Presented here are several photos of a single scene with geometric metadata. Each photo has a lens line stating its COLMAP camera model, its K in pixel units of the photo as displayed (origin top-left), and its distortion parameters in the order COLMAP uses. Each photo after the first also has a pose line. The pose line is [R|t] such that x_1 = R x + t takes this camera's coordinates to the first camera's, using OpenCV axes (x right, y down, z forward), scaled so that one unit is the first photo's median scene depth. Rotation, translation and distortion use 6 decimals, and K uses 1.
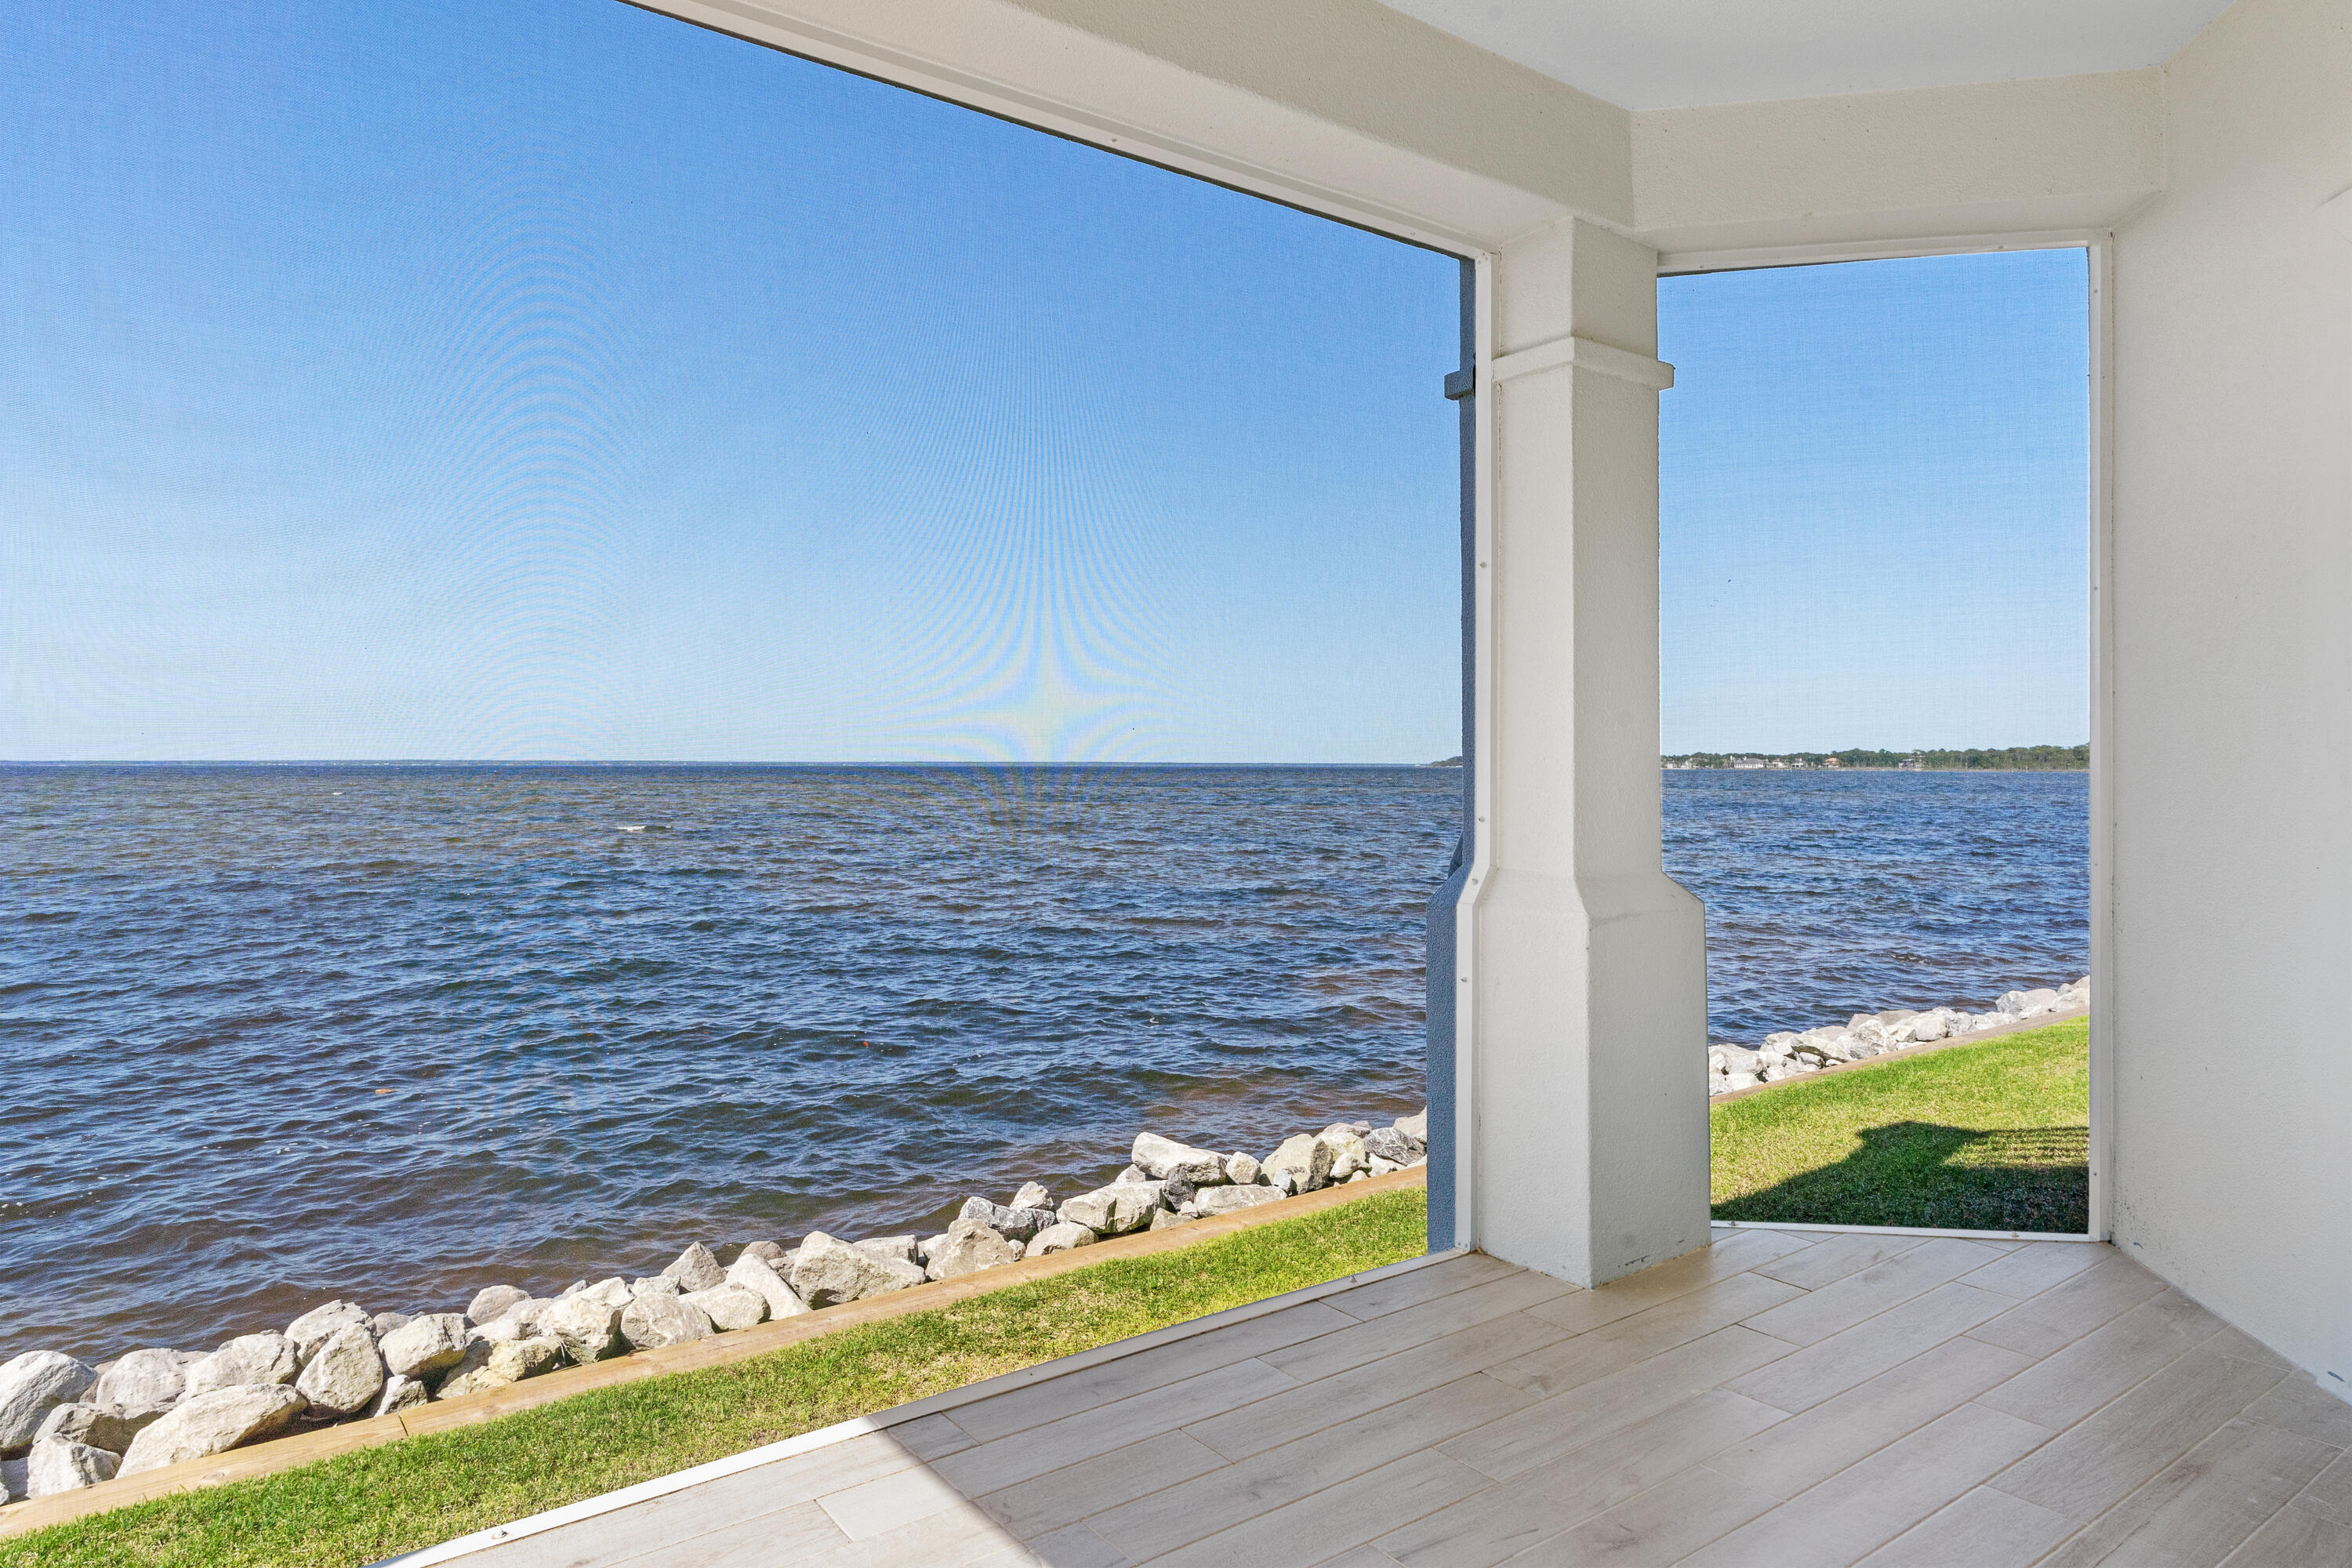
lens RADIAL K [[1324.8, 0, 1176.0], [0, 1324.8, 784.0], [0, 0, 1]] dist [0.000149, 0.001314]
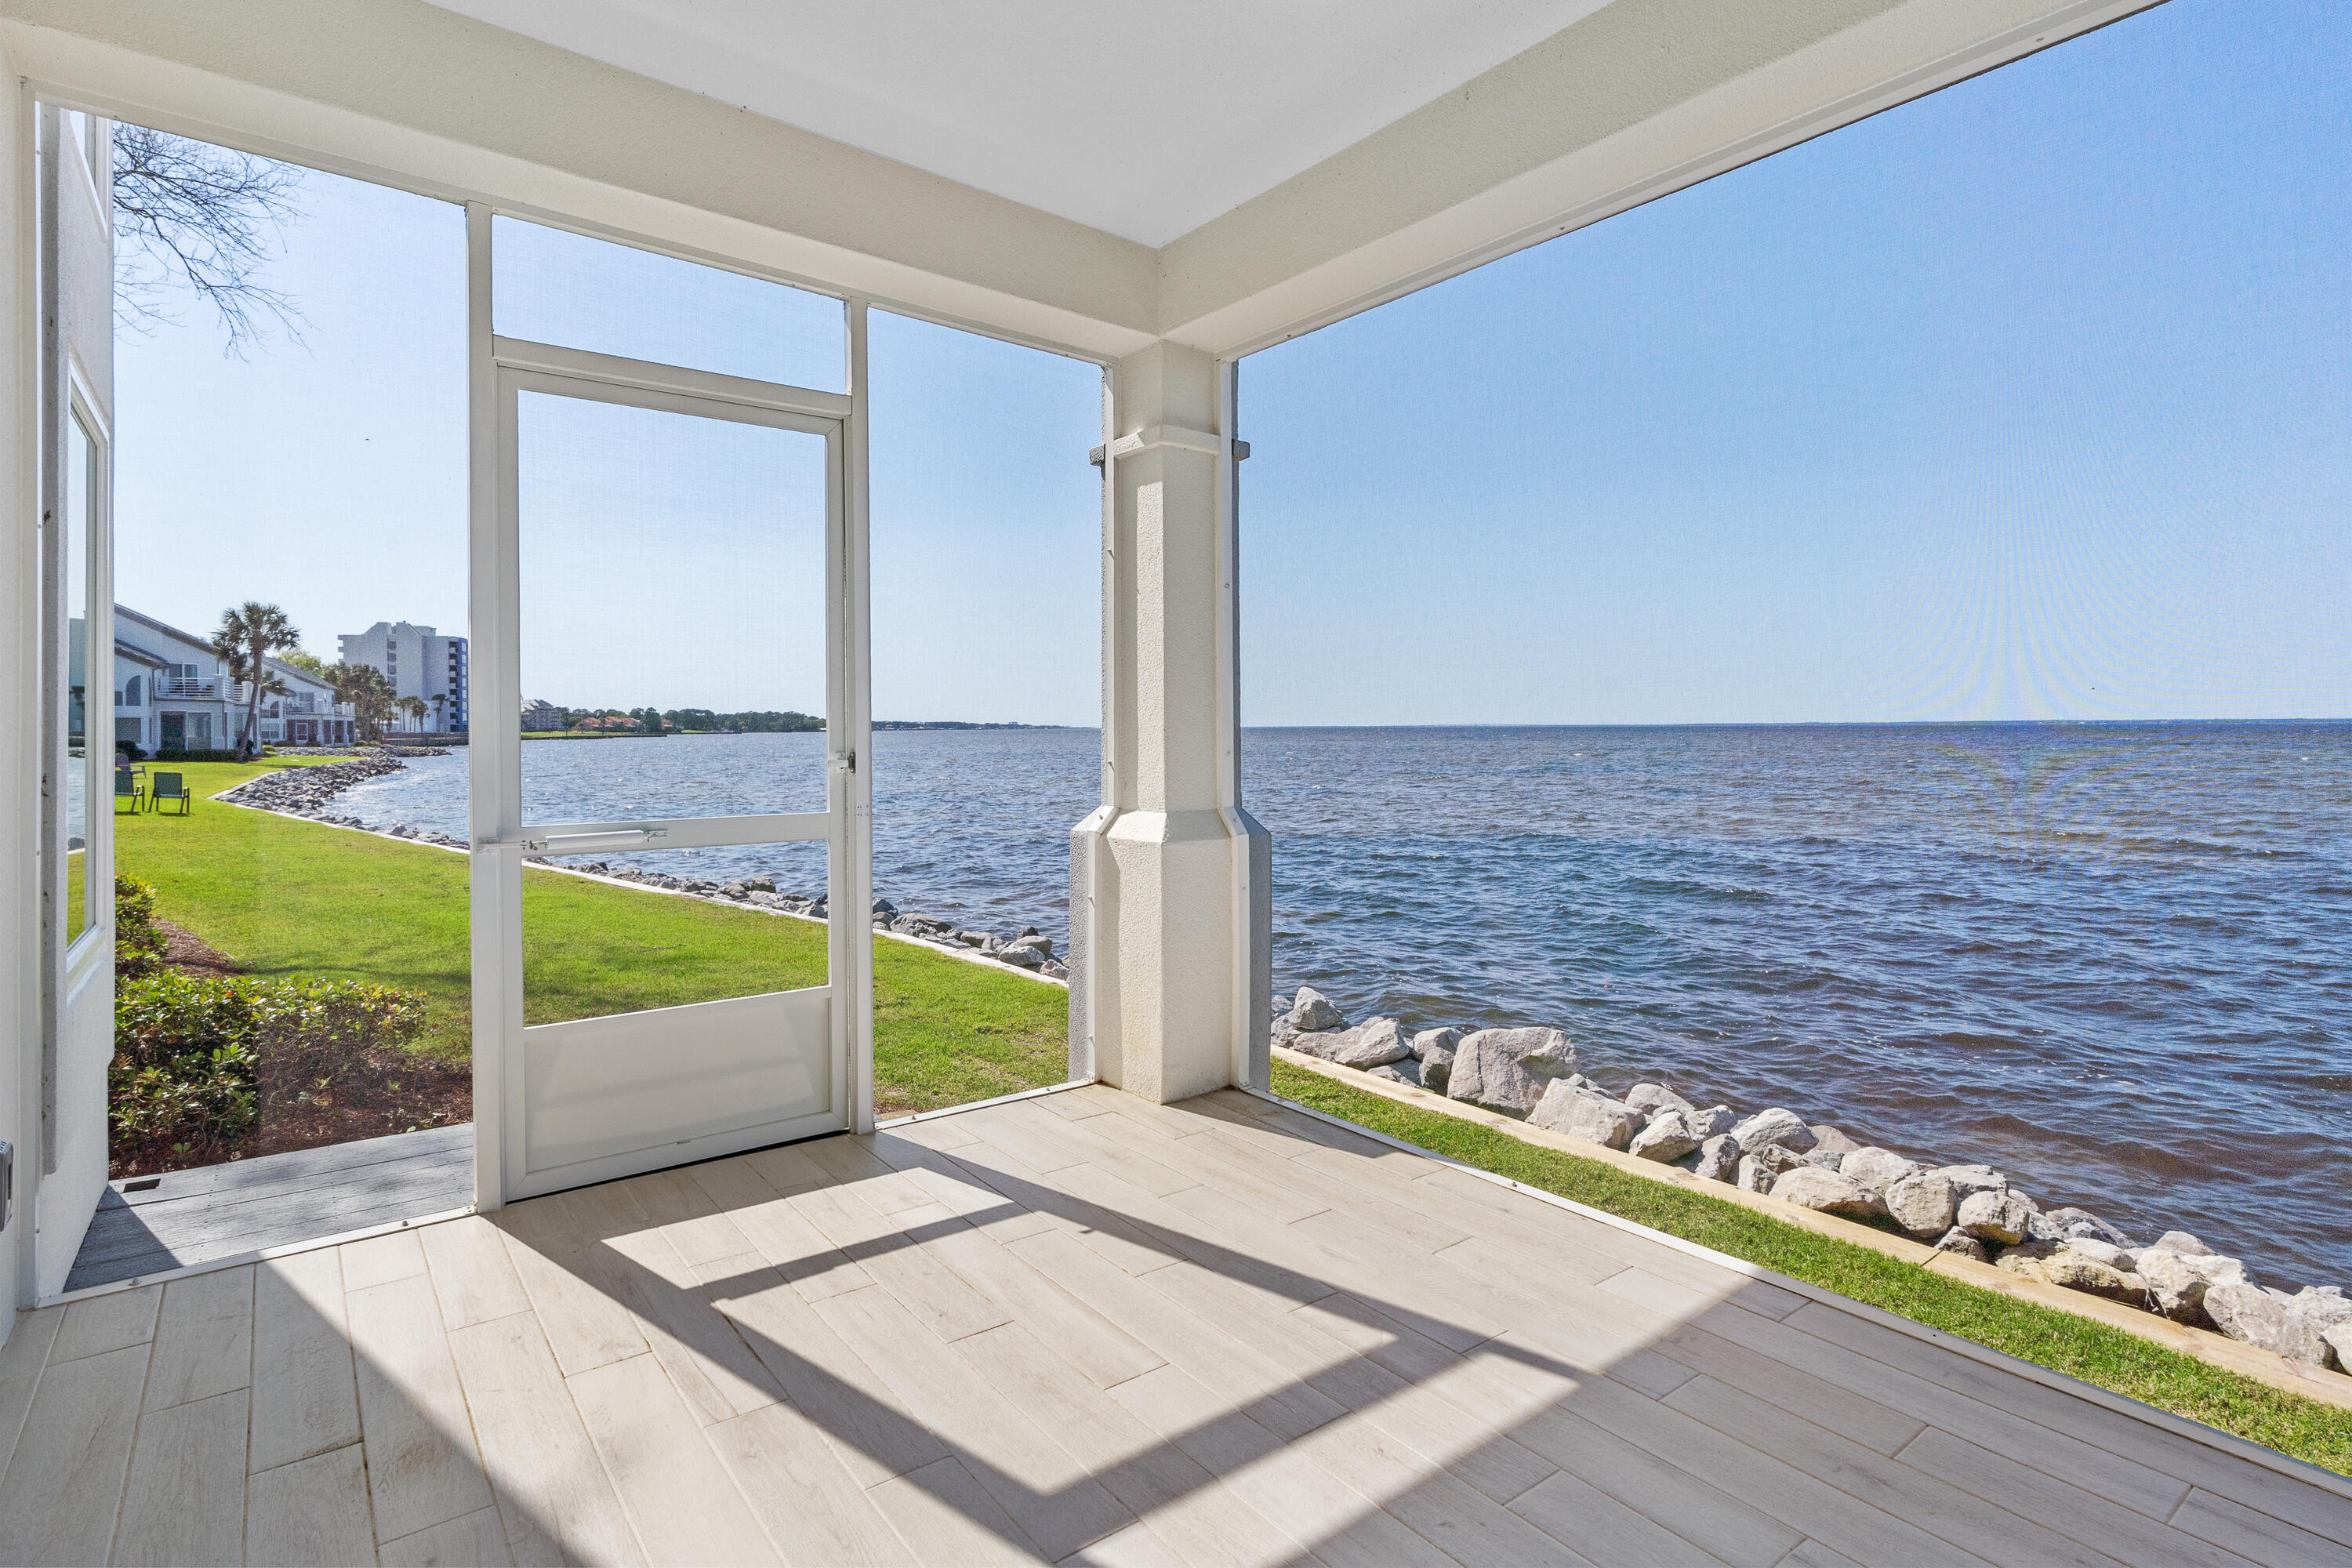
lens RADIAL K [[1117.5, 0, 1172.9], [0, 1117.5, 767.6], [0, 0, 1]] dist [-0.002515, -0.000368]
pose [[0.074564, 0.032209, -0.996696, 0.377911], [-0.009145, 0.999458, 0.031614, -0.003062], [0.997174, 0.006758, 0.074818, 0.200160]]
